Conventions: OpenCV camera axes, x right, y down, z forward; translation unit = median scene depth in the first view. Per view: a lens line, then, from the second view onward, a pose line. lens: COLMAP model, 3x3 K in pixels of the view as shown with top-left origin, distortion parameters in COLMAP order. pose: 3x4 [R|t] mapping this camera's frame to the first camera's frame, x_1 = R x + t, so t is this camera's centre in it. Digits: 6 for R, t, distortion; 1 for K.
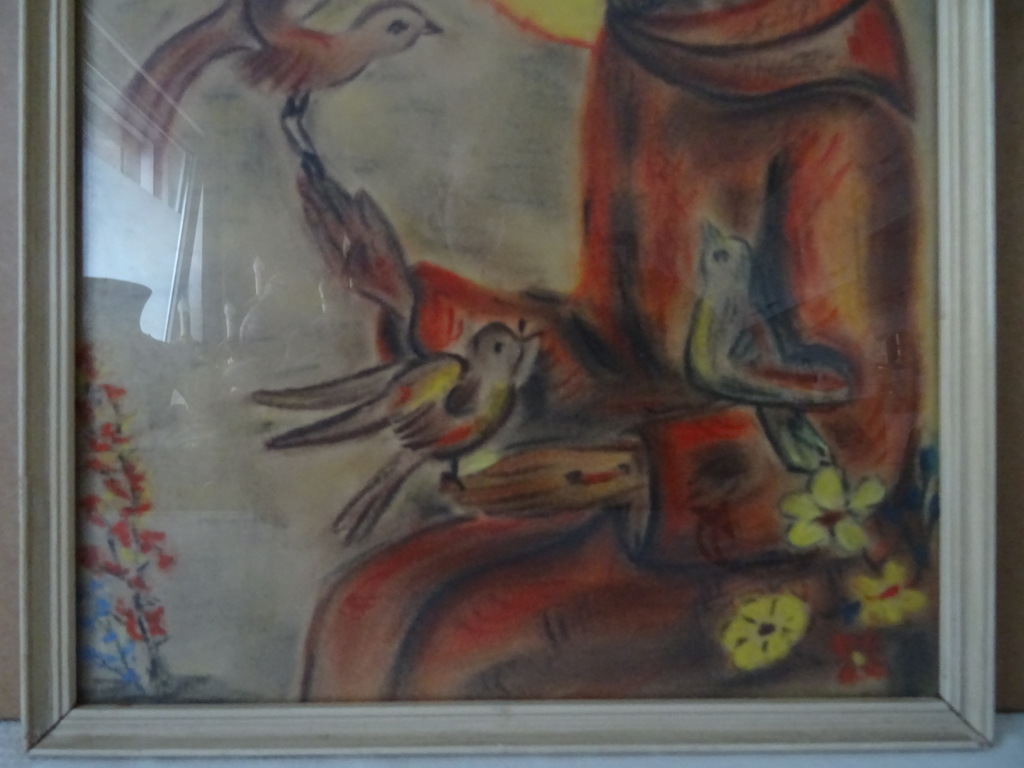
lens RADIAL K [[720.0, 0, 495.1], [0, 720.0, 378.4], [0, 0, 1]] dist [0.008238, -0.017333]
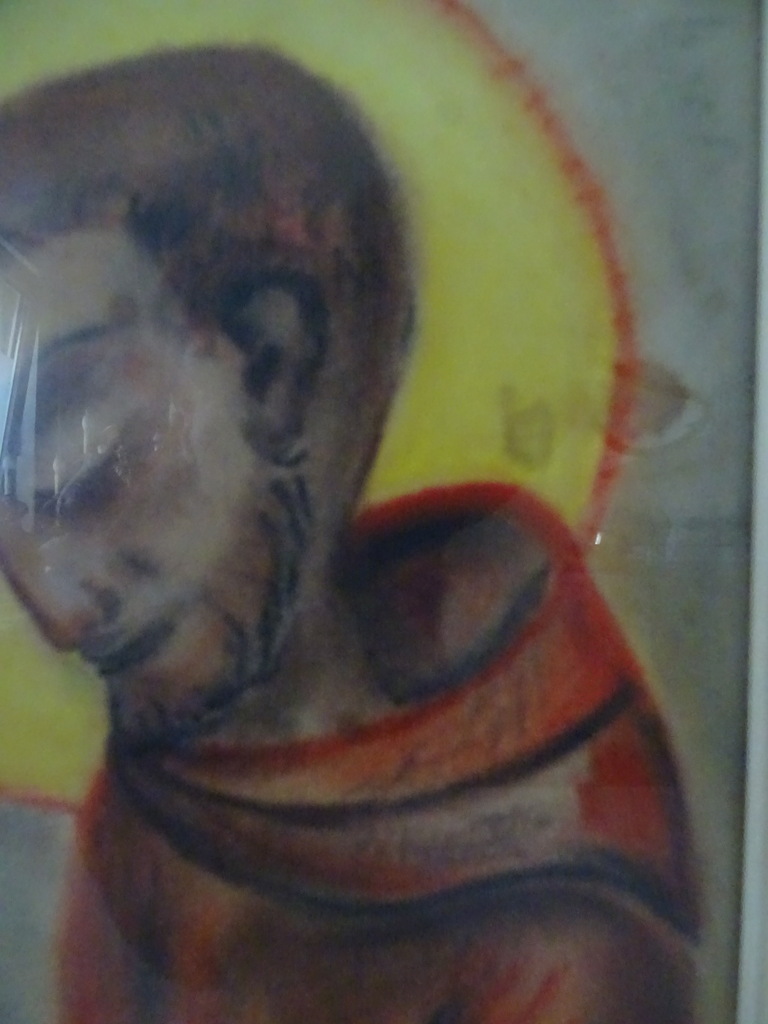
lens RADIAL K [[720.0, 0, 374.4], [0, 720.0, 508.6], [0, 0, 1]] dist [0.008238, -0.017333]
pose [[0.999217, 0.004088, 0.039350, 0.323218], [-0.005329, 0.999490, 0.031489, -0.691660], [-0.039201, -0.031674, 0.998729, 0.493536]]
